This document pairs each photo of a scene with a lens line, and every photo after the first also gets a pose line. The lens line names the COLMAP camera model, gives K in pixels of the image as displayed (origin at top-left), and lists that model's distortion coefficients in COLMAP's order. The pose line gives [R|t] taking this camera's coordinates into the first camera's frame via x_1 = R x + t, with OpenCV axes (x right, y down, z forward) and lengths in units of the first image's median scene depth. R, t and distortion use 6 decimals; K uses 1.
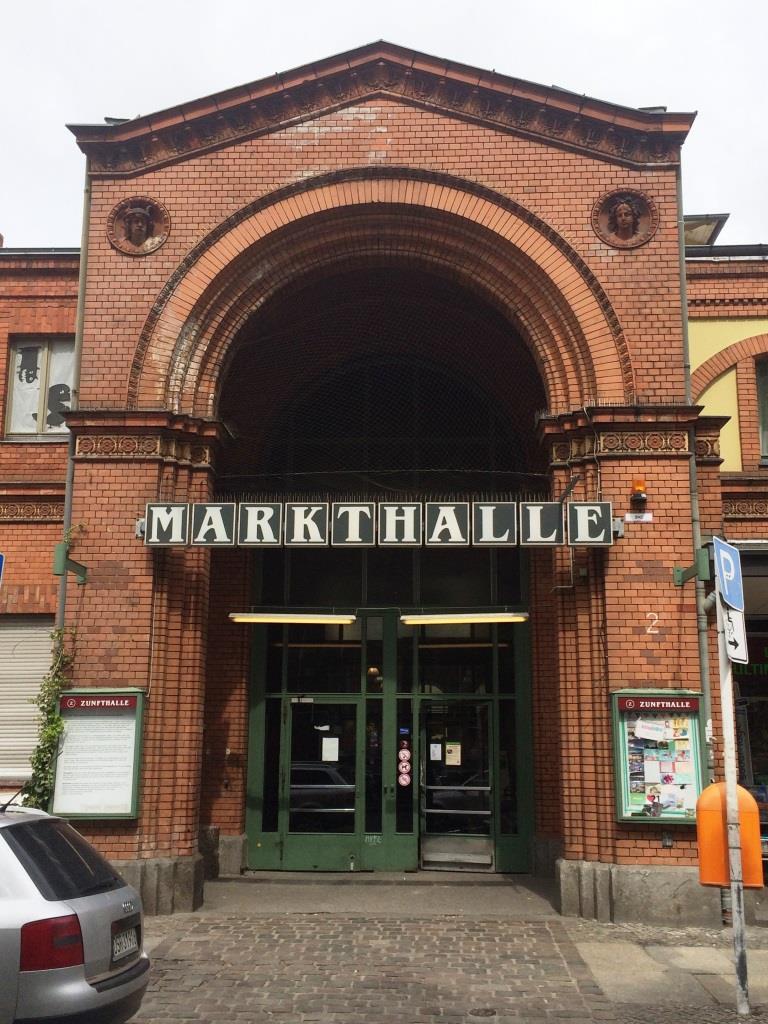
lens RADIAL K [[1120.9, 0, 386.5], [0, 1120.9, 507.2], [0, 0, 1]] dist [0.038752, 0.000000]
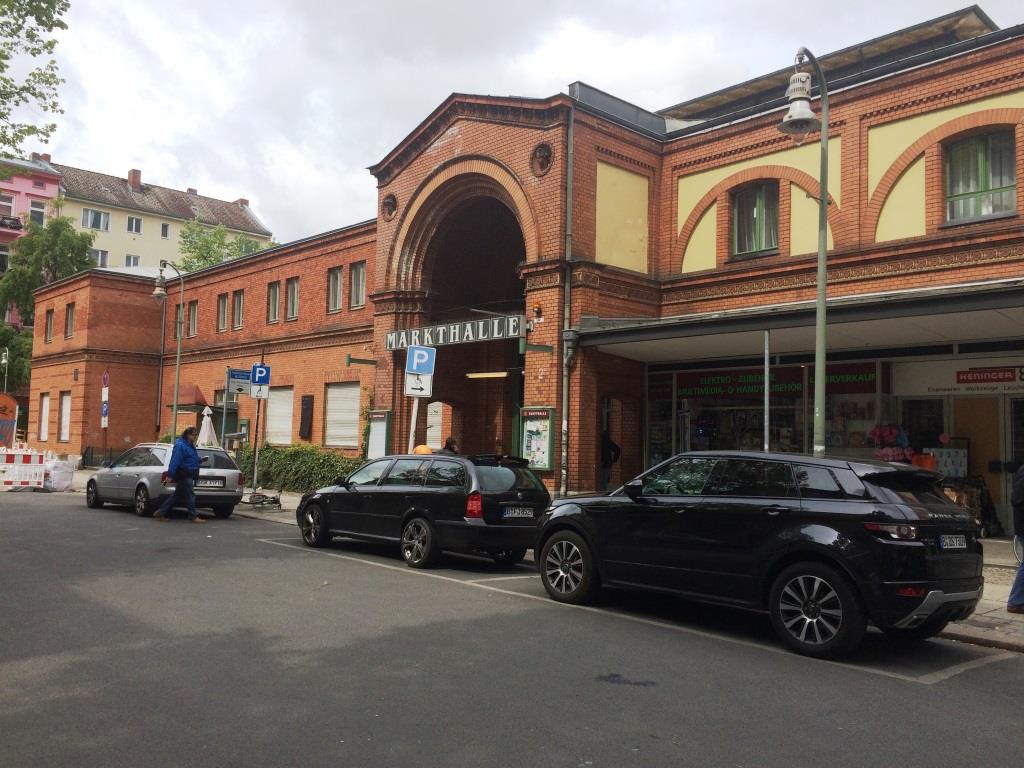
lens RADIAL K [[859.0, 0, 516.1], [0, 859.0, 392.4], [0, 0, 1]] dist [-0.006601, -0.028074]
pose [[0.723851, -0.031526, -0.689235, 1.188123], [0.131592, 0.986926, 0.093059, -0.010949], [0.677291, -0.158058, 0.718537, -0.124226]]
